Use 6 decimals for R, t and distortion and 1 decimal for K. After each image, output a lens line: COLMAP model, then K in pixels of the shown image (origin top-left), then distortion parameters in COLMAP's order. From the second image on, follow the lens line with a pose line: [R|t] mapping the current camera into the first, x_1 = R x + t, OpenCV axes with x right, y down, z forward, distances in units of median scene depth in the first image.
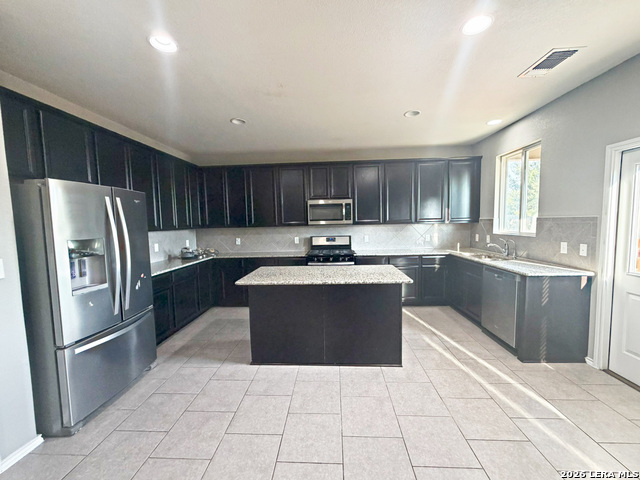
lens RADIAL K [[253.1, 0, 328.5], [0, 253.1, 239.2], [0, 0, 1]] dist [0.002412, 0.001082]
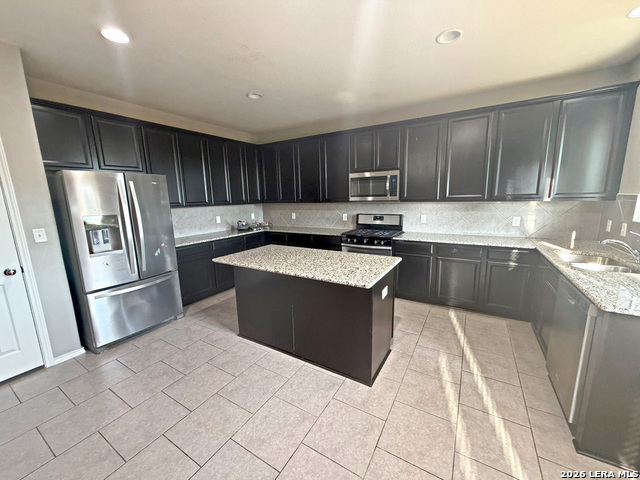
lens RADIAL K [[253.1, 0, 325.8], [0, 253.1, 239.7], [0, 0, 1]] dist [0.002412, 0.001082]
pose [[0.886670, 0.081184, -0.455220, 0.312603], [-0.029120, 0.992317, 0.120249, -0.030783], [0.461485, -0.093365, 0.882221, 0.173091]]
